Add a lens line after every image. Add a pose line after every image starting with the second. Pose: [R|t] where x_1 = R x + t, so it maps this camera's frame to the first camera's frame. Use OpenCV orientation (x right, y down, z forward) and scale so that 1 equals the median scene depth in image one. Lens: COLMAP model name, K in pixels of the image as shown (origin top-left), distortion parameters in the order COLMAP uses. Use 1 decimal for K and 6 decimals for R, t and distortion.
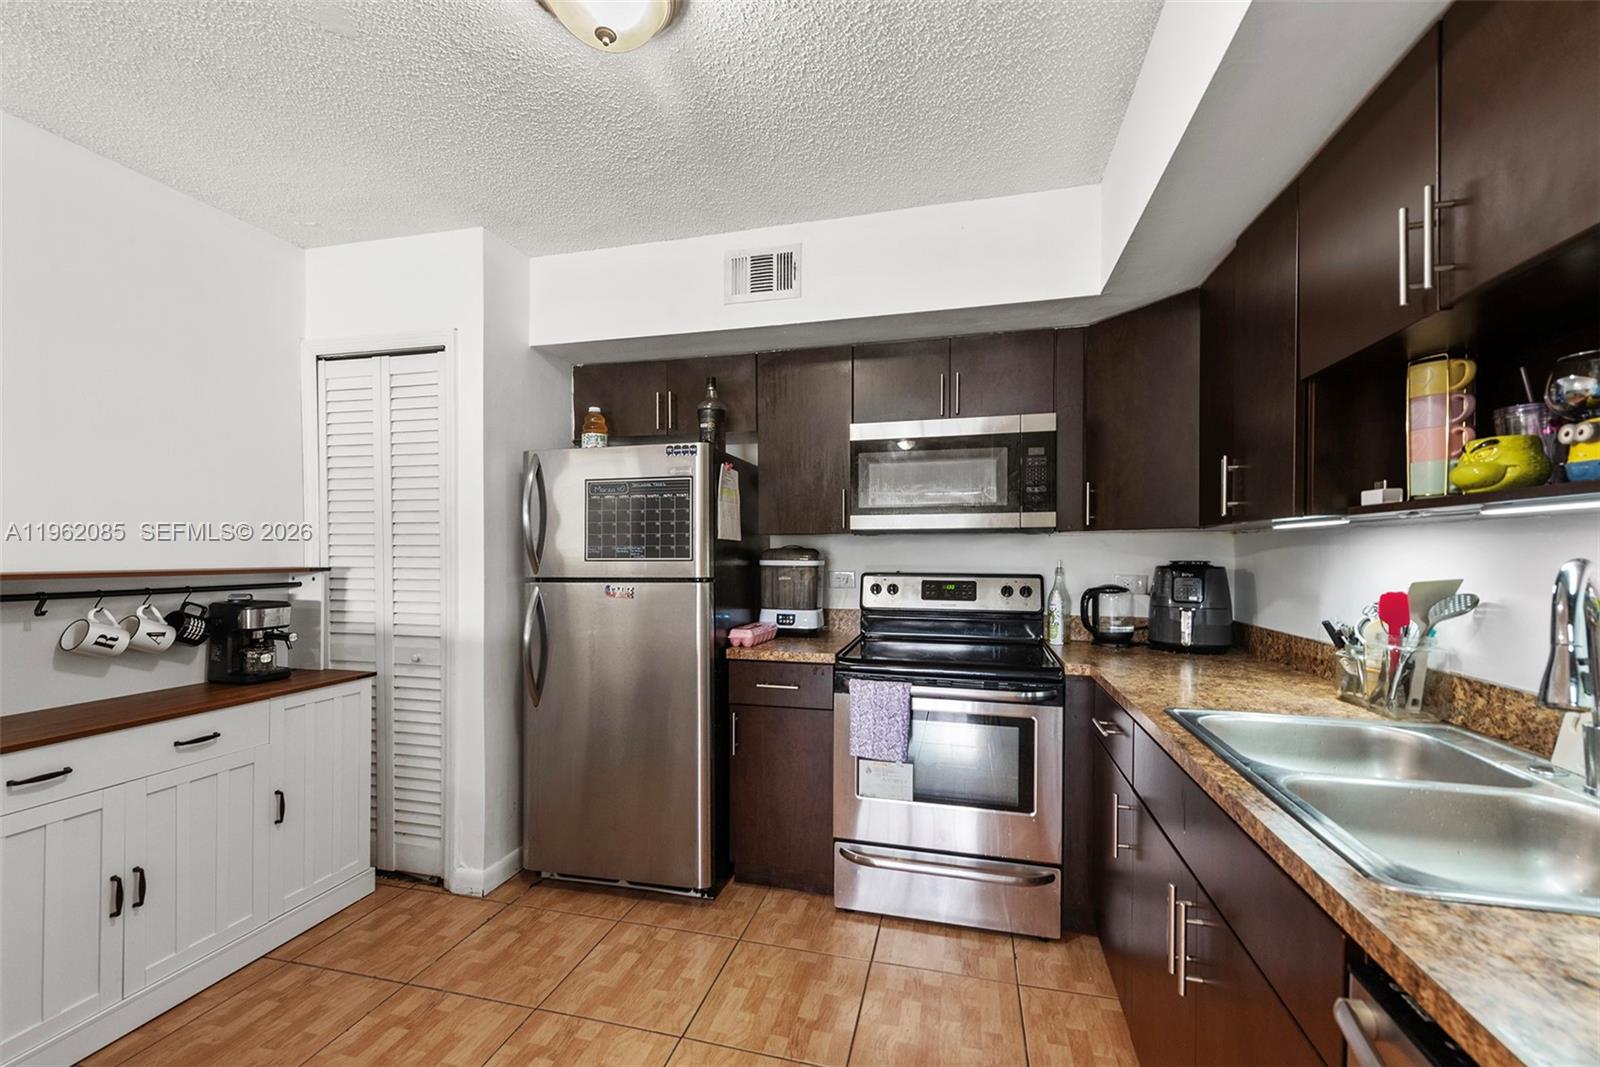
lens RADIAL K [[643.3, 0, 802.2], [0, 643.3, 558.6], [0, 0, 1]] dist [0.006978, -0.004276]
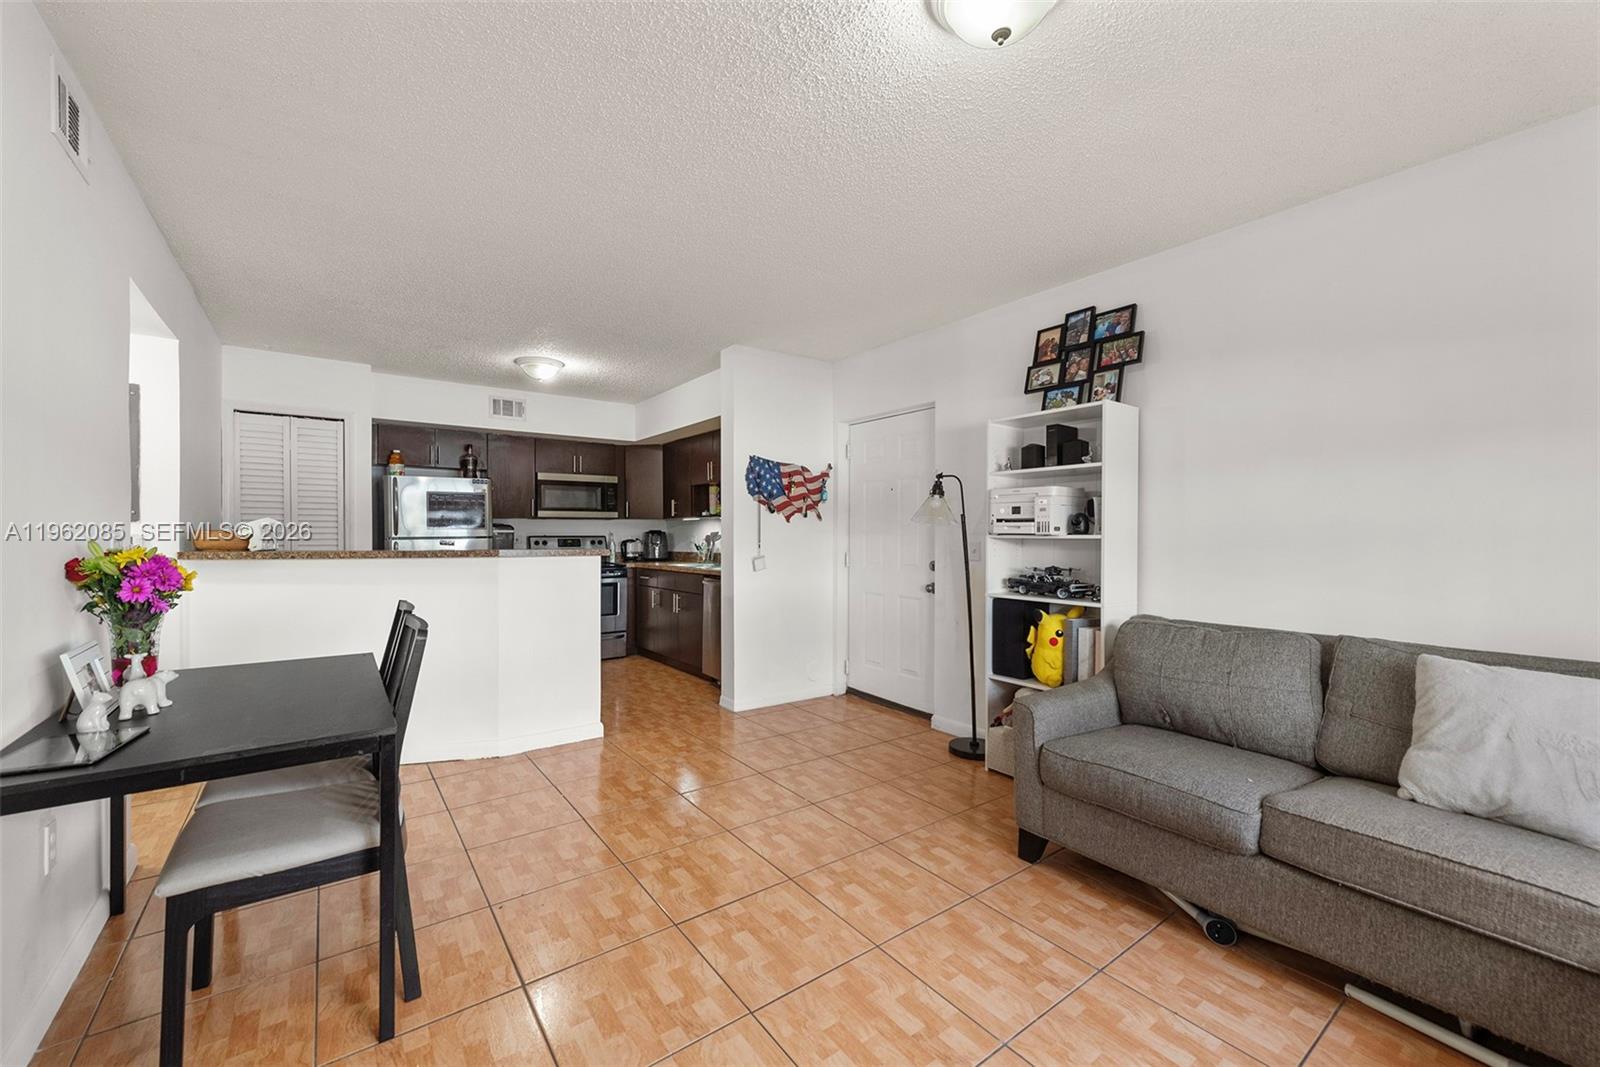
lens RADIAL K [[622.5, 0, 800.0], [0, 622.5, 533.5], [0, 0, 1]] dist [0.006945, -0.003632]
pose [[0.633885, -0.001827, 0.773425, -1.190073], [0.011085, 0.999916, -0.006724, 0.046163], [-0.773348, 0.012835, 0.633852, -1.316682]]
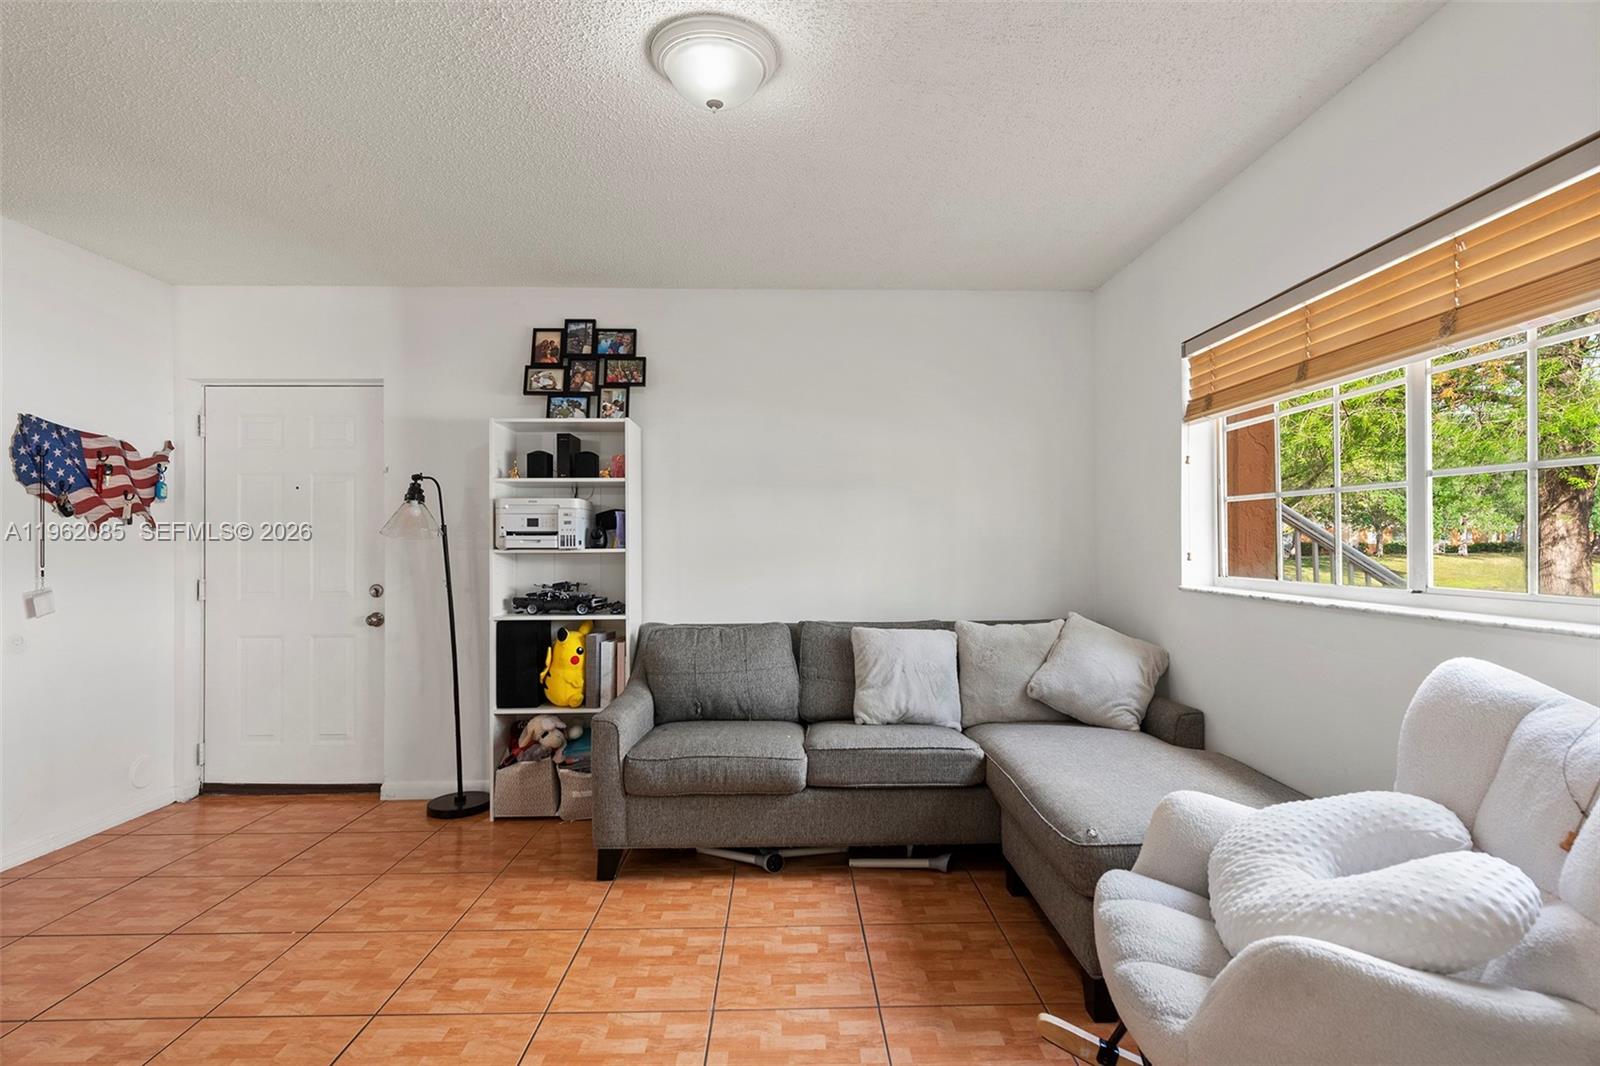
lens RADIAL K [[764.4, 0, 776.2], [0, 764.4, 536.6], [0, 0, 1]] dist [0.001864, -0.000127]
pose [[-0.259827, 0.010958, 0.965593, -1.426307], [0.018940, 0.999801, -0.006250, 0.038755], [-0.965470, 0.016664, -0.259982, -0.913429]]
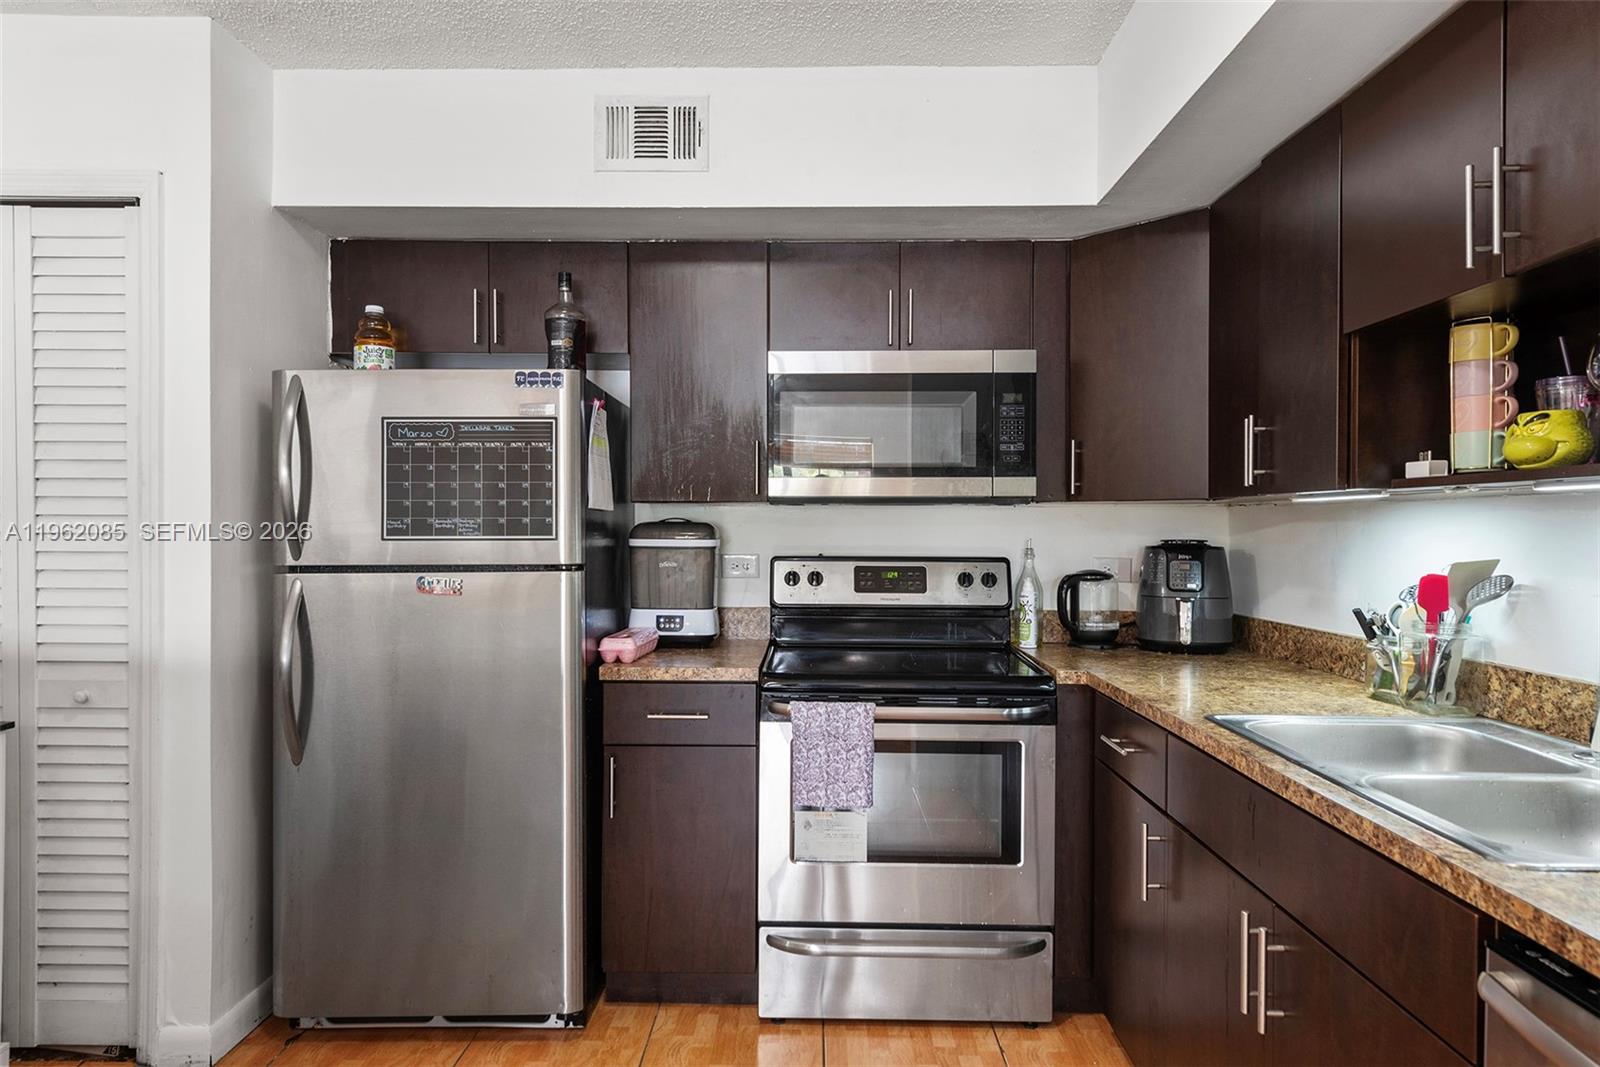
lens RADIAL K [[956.6, 0, 800.0], [0, 956.6, 533.5], [0, 0, 1]] dist [0.001934, -0.001041]
pose [[0.973043, 0.001236, 0.230621, -0.150073], [-0.000585, 0.999996, -0.002890, -0.000500], [-0.230623, 0.002677, 0.973039, -0.058314]]
